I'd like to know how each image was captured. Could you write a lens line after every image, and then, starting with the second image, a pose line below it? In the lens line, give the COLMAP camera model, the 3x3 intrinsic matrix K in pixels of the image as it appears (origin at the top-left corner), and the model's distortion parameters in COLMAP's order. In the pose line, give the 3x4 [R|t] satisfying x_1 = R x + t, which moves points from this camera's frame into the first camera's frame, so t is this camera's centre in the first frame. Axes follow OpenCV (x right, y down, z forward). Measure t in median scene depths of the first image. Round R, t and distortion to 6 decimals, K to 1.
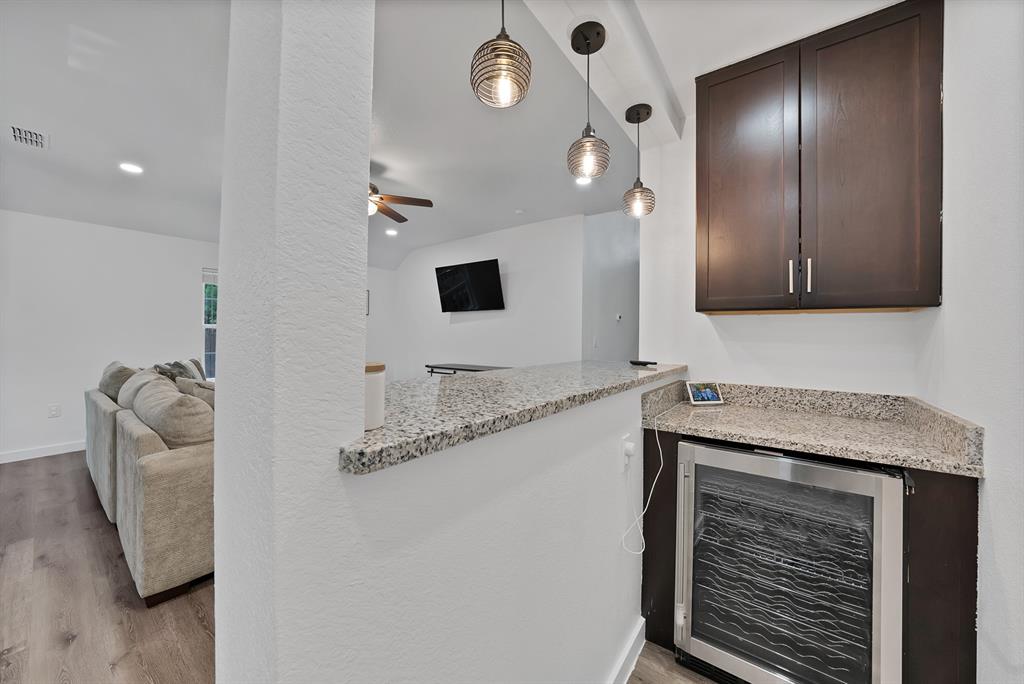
lens RADIAL K [[364.7, 0, 516.7], [0, 364.7, 335.1], [0, 0, 1]] dist [-0.015476, 0.000243]
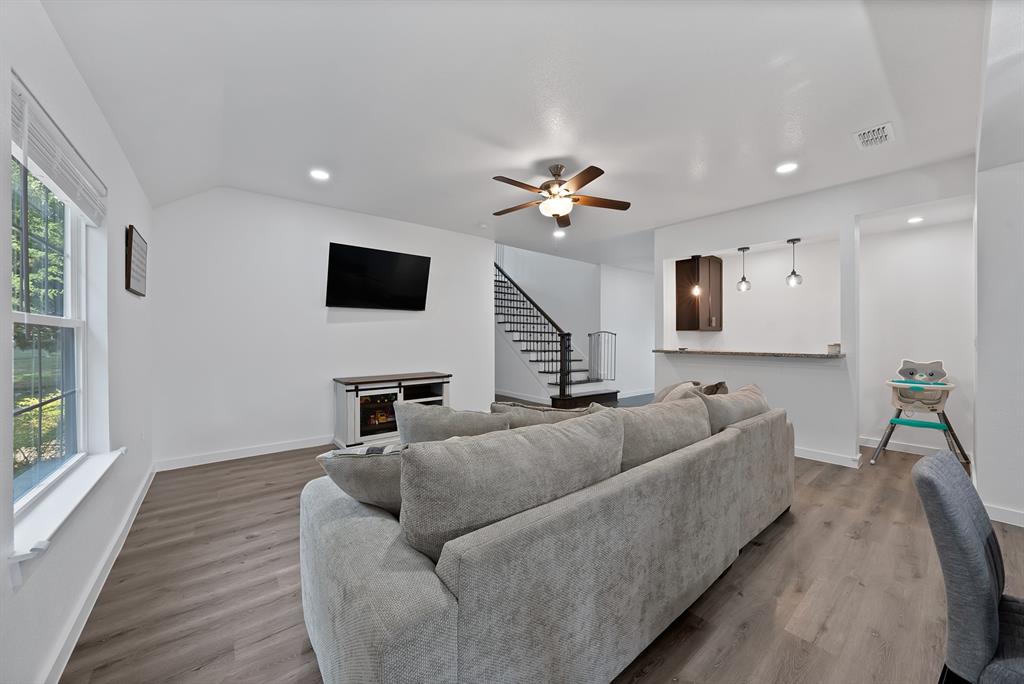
lens RADIAL K [[364.7, 0, 511.6], [0, 364.7, 338.3], [0, 0, 1]] dist [-0.015476, 0.000243]
pose [[0.258311, -0.010745, 0.966002, -0.889786], [0.001301, 0.999941, 0.010775, -0.010097], [-0.966061, -0.001527, 0.258309, 0.543139]]
